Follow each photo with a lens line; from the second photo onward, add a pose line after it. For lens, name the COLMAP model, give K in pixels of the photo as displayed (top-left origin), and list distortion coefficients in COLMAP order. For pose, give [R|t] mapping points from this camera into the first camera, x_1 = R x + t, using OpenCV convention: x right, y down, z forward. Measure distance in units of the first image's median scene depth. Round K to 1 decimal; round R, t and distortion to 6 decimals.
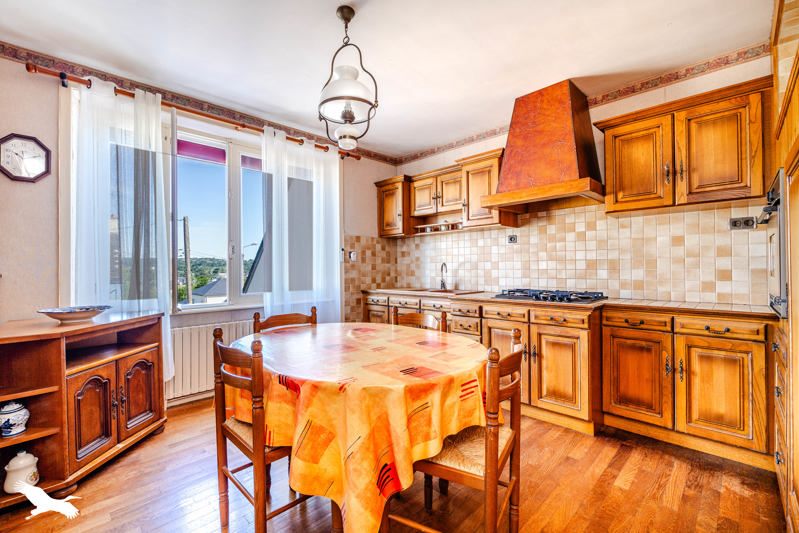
lens RADIAL K [[346.6, 0, 404.0], [0, 346.6, 269.0], [0, 0, 1]] dist [-0.005600, -0.000558]
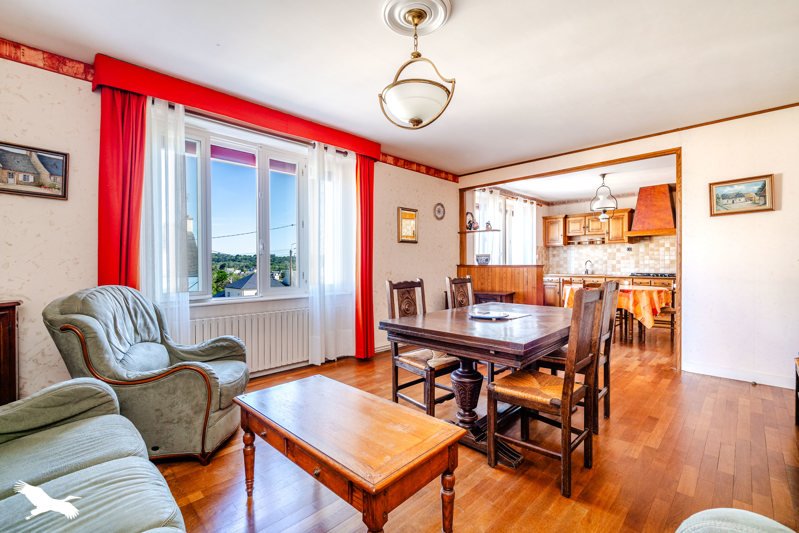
lens RADIAL K [[346.6, 0, 395.0], [0, 346.6, 264.0], [0, 0, 1]] dist [-0.005600, -0.000558]
pose [[0.999821, 0.005831, 0.017985, -0.965545], [-0.005750, 0.999973, -0.004521, 0.016703], [-0.018011, 0.004417, 0.999828, -0.899833]]
